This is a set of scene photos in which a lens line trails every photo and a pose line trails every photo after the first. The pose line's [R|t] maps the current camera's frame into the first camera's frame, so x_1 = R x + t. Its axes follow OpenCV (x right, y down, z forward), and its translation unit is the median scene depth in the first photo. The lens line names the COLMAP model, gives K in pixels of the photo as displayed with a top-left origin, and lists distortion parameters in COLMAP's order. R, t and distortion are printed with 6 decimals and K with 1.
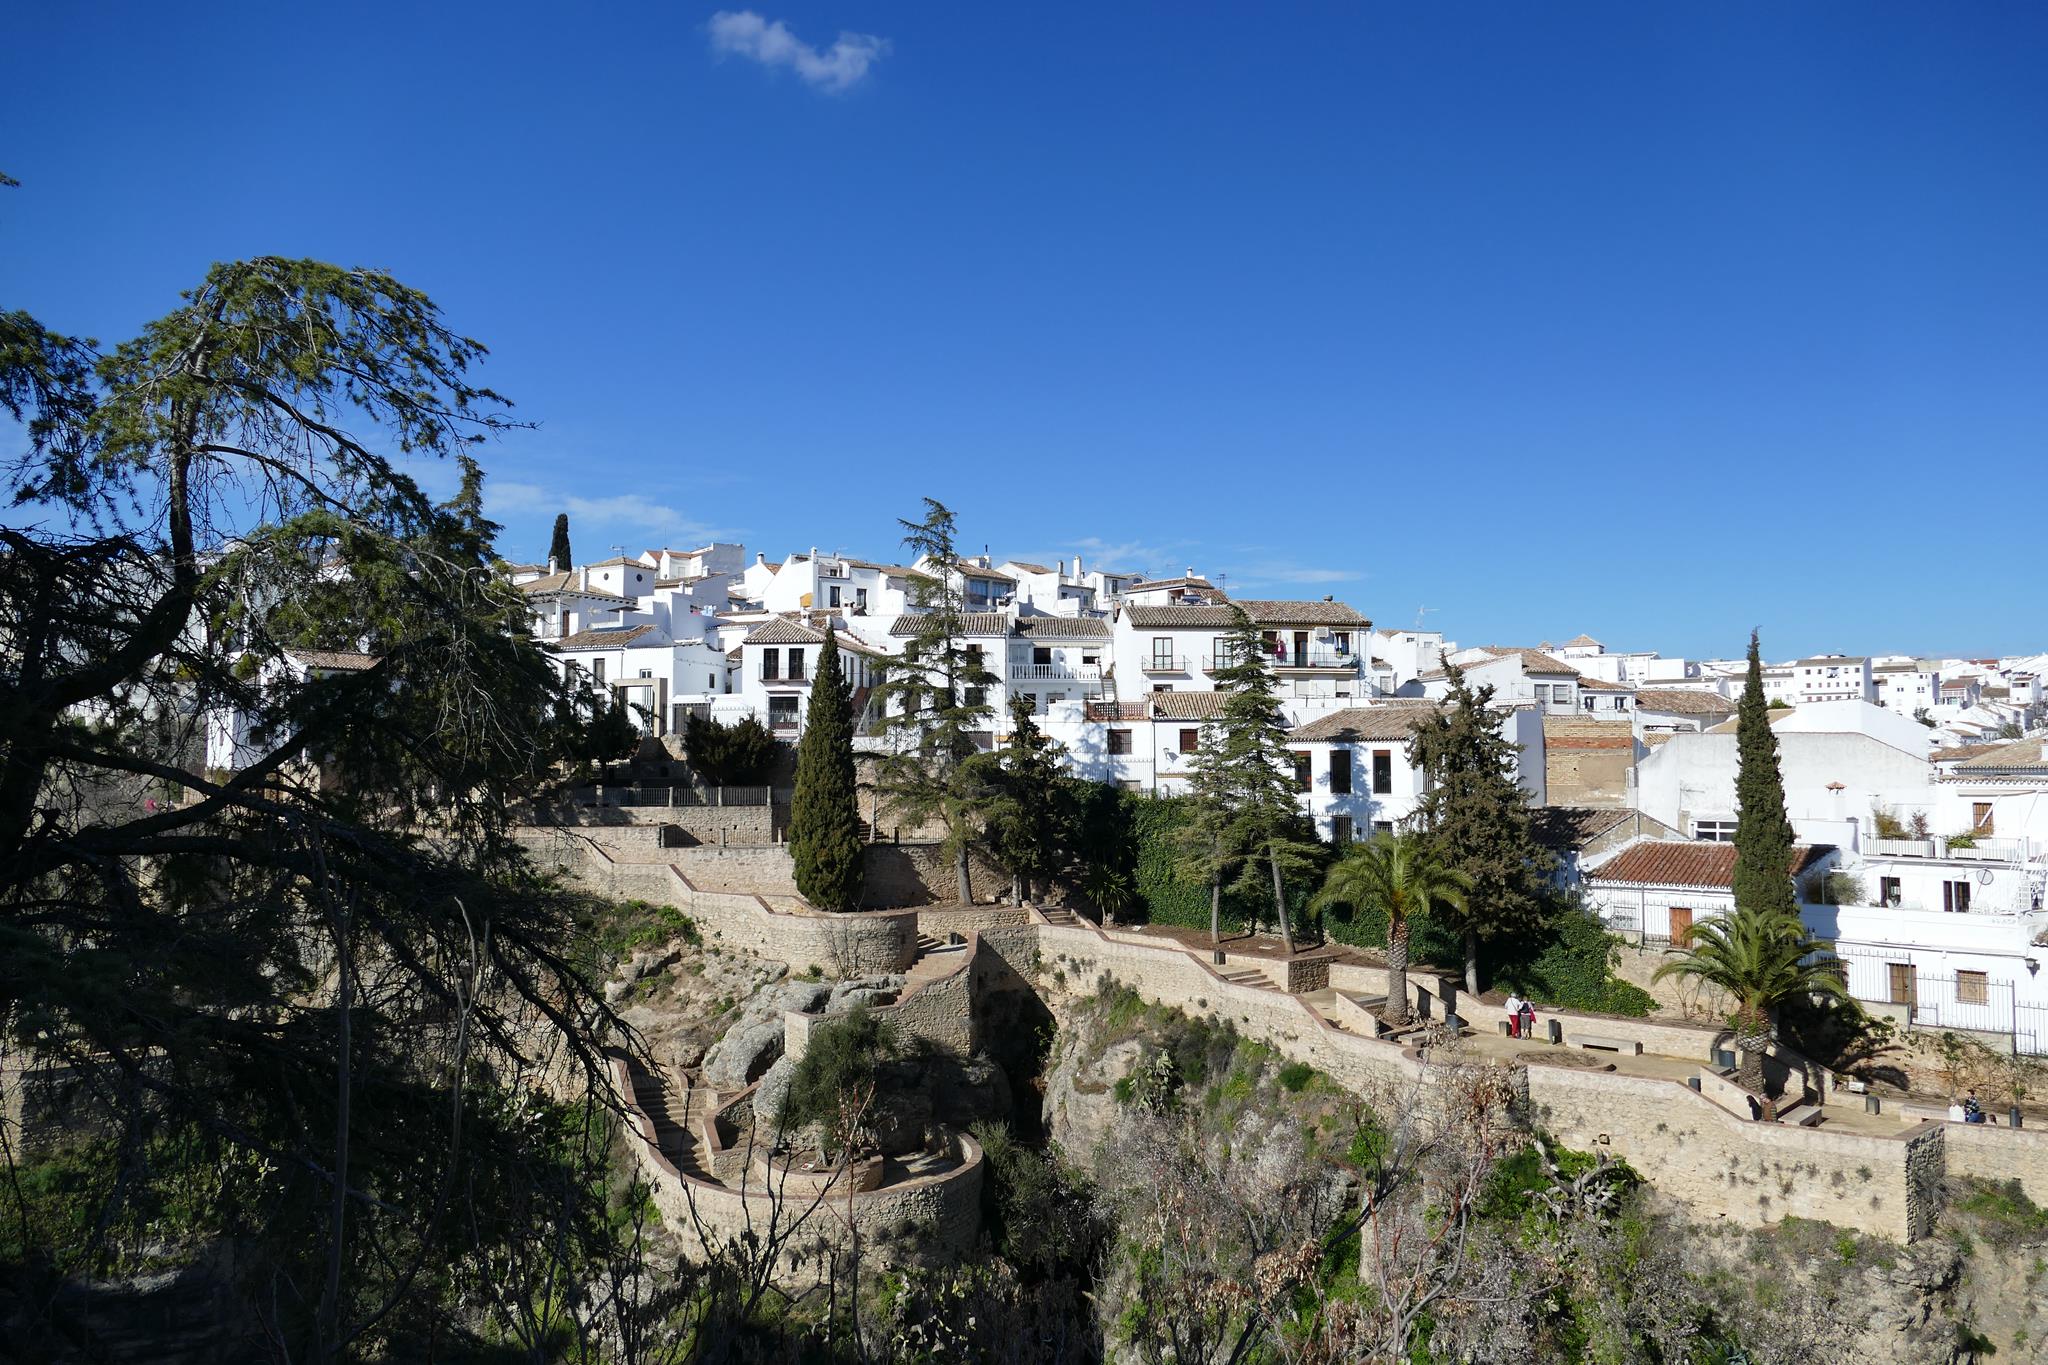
lens RADIAL K [[1464.8, 0, 1026.2], [0, 1464.8, 676.8], [0, 0, 1]] dist [-0.017412, 0.006721]
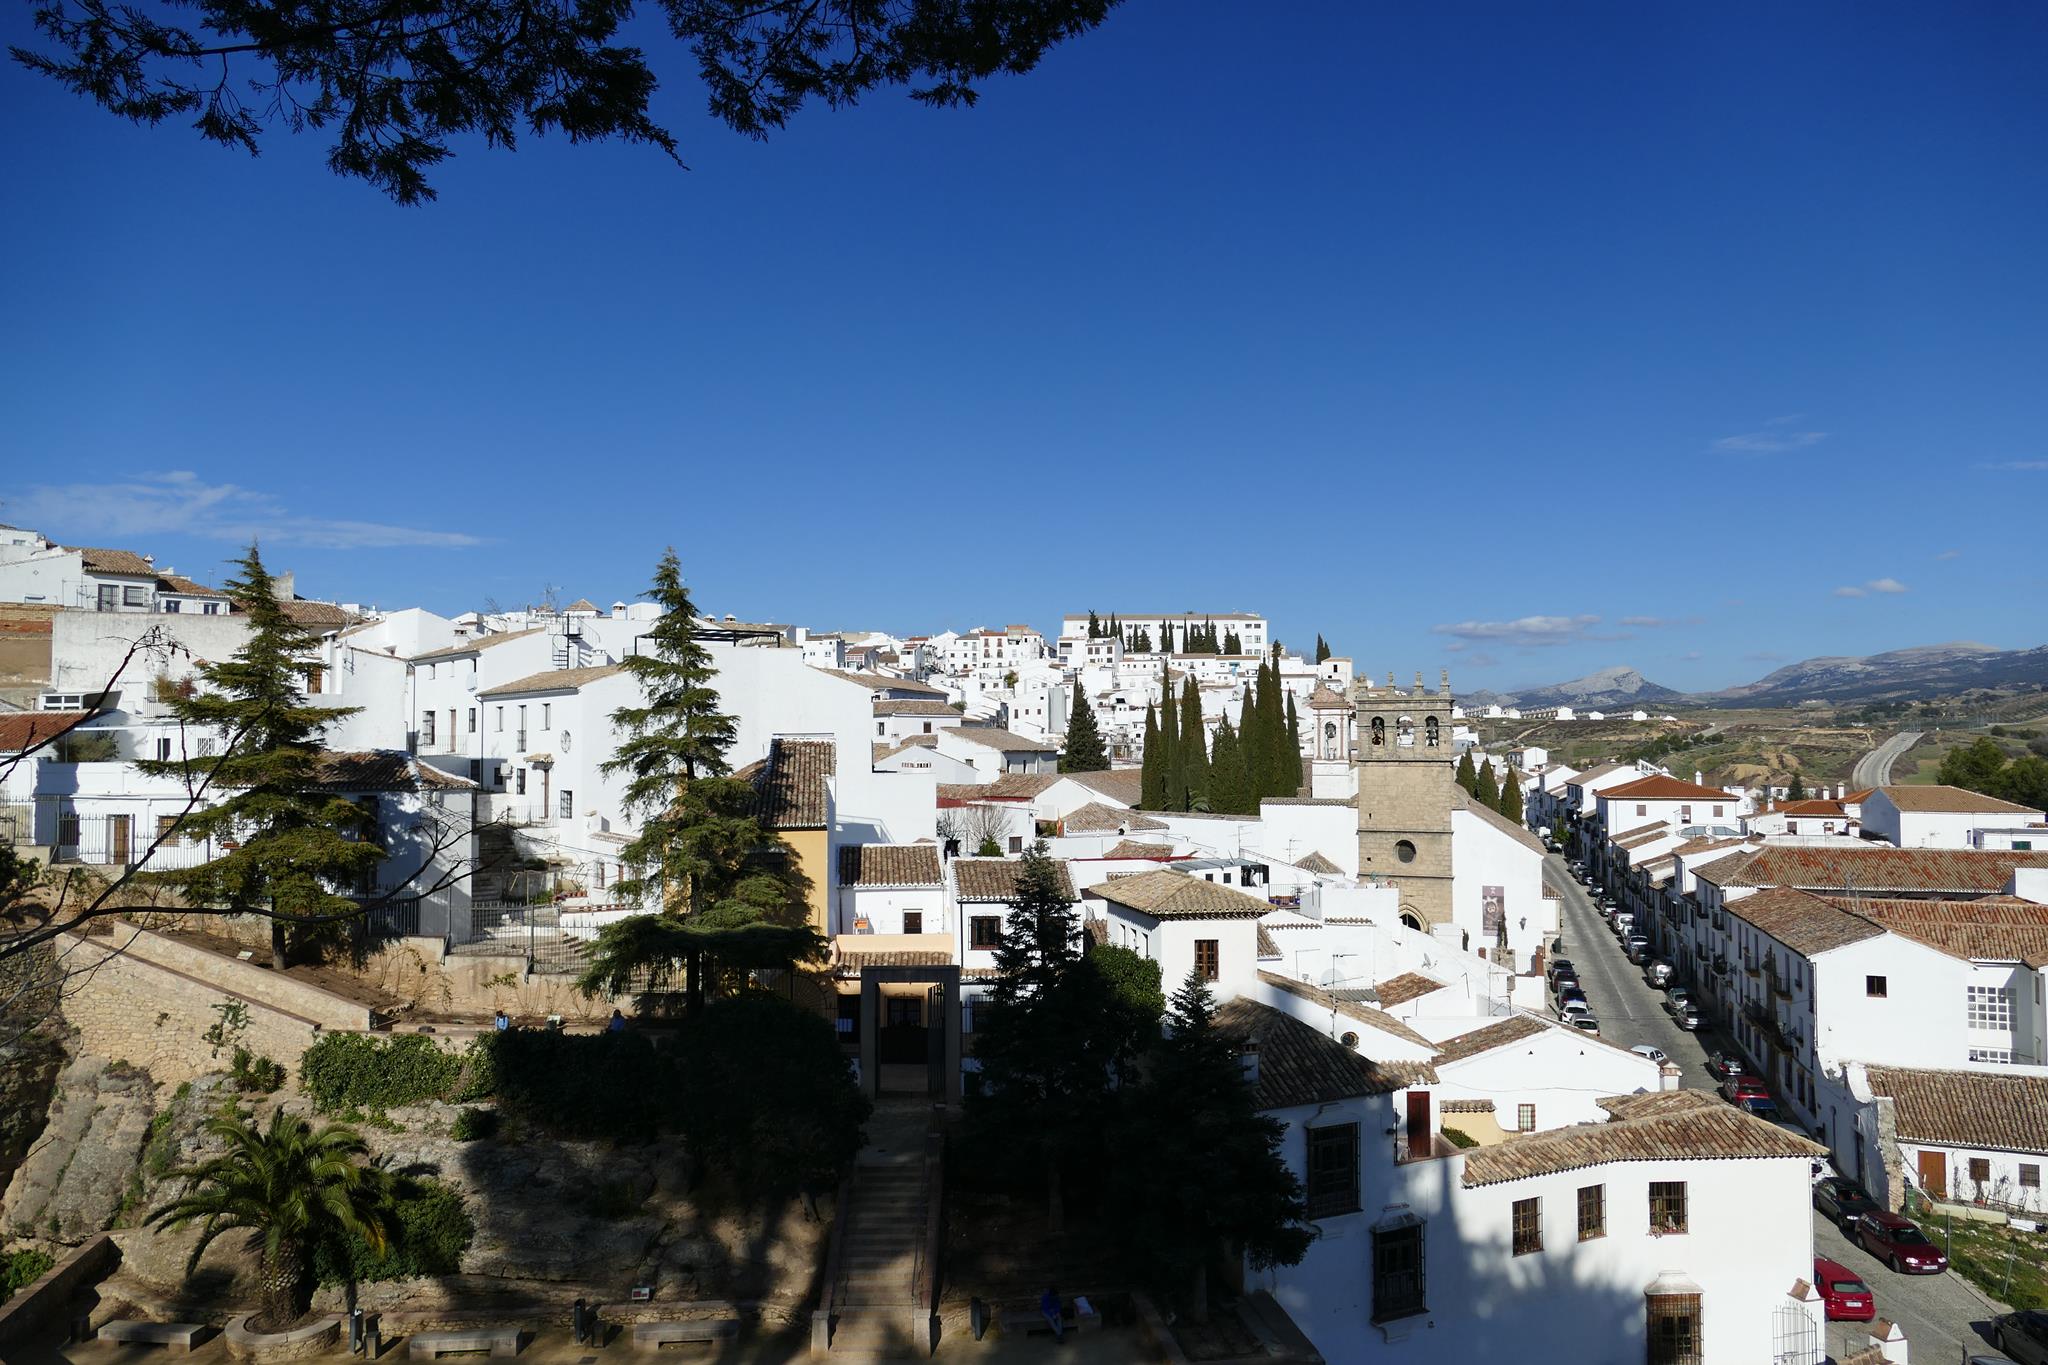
lens RADIAL K [[1464.8, 0, 1025.5], [0, 1464.8, 670.4], [0, 0, 1]] dist [-0.017412, 0.006721]
pose [[0.824299, 0.020857, 0.565771, 0.479176], [-0.028432, 0.999585, 0.004574, 0.062254], [-0.565441, -0.019856, 0.824550, -0.200239]]
